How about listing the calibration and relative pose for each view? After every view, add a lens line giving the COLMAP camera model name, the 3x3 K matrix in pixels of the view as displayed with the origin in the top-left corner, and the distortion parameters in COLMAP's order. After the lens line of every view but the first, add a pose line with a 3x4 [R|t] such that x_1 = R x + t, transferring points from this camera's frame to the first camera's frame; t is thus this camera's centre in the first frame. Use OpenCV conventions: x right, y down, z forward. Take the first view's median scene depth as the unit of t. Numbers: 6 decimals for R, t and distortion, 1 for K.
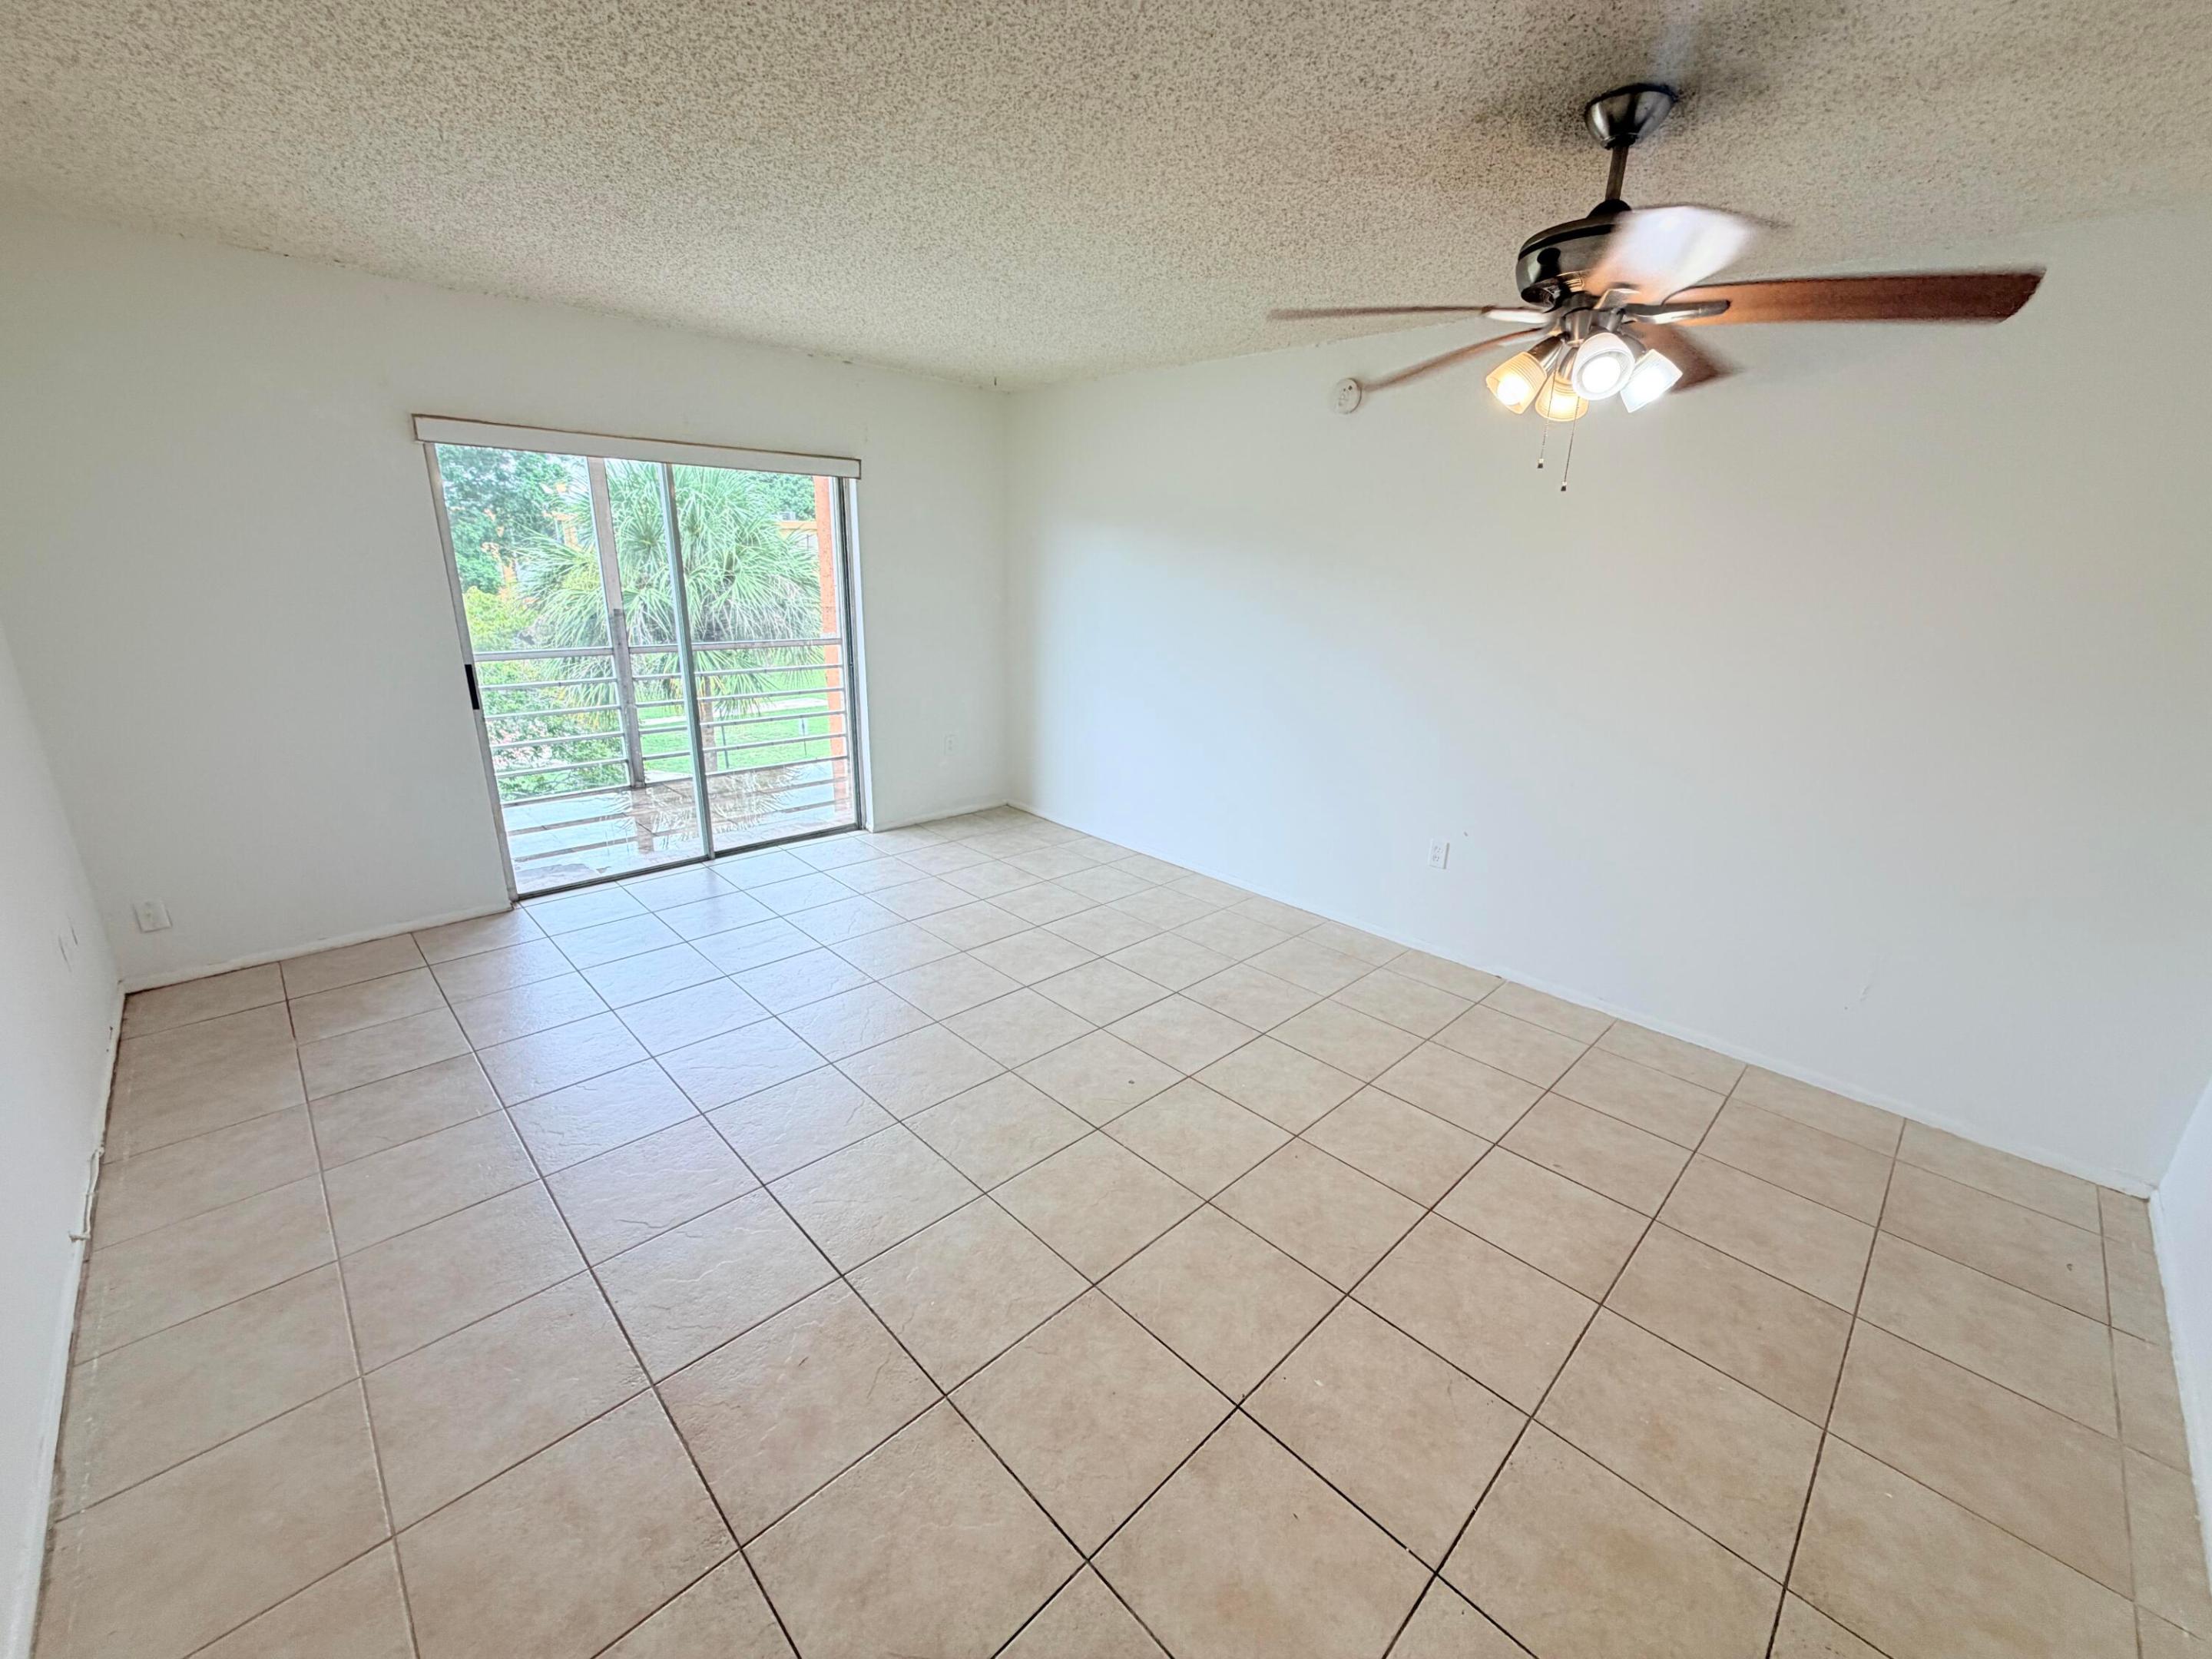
lens RADIAL K [[891.7, 0, 1114.4], [0, 891.7, 831.2], [0, 0, 1]] dist [-0.001443, -0.000123]
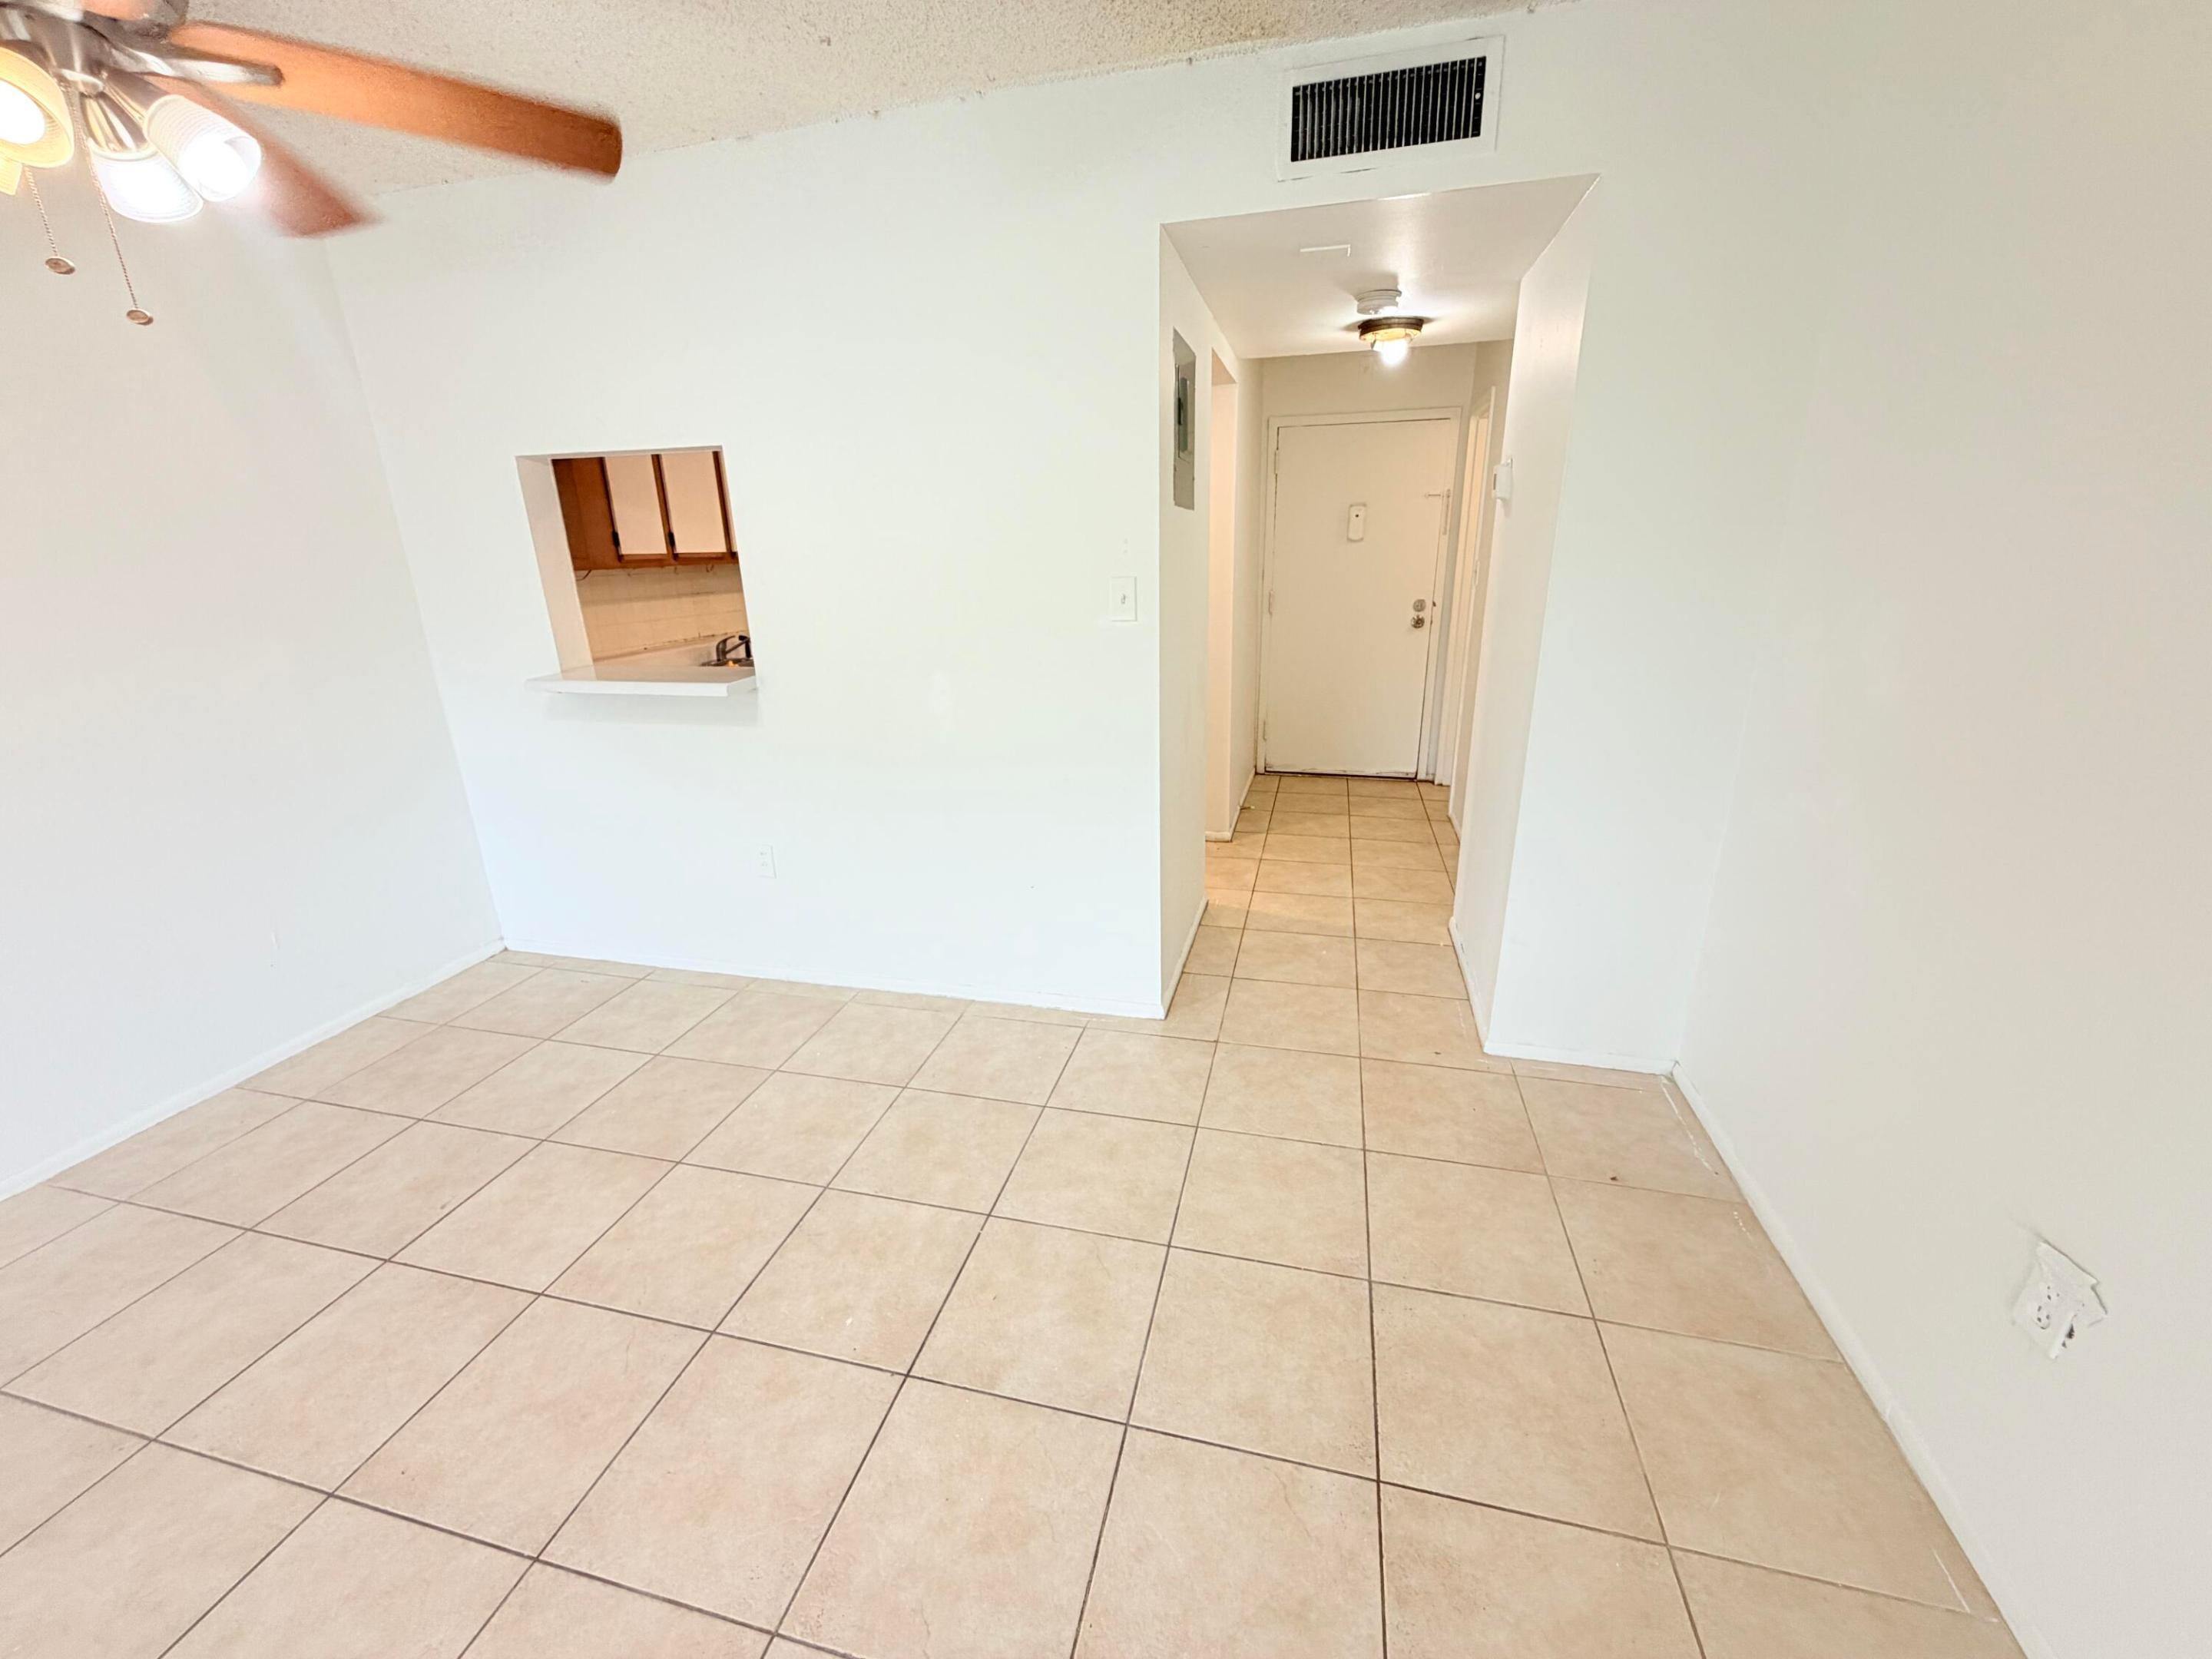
lens RADIAL K [[891.7, 0, 1108.4], [0, 891.7, 821.2], [0, 0, 1]] dist [-0.001443, -0.000123]
pose [[-0.523747, -0.274076, 0.806581, -0.516960], [0.263367, 0.848349, 0.459284, -0.187841], [-0.810140, 0.452975, -0.372138, 0.863394]]
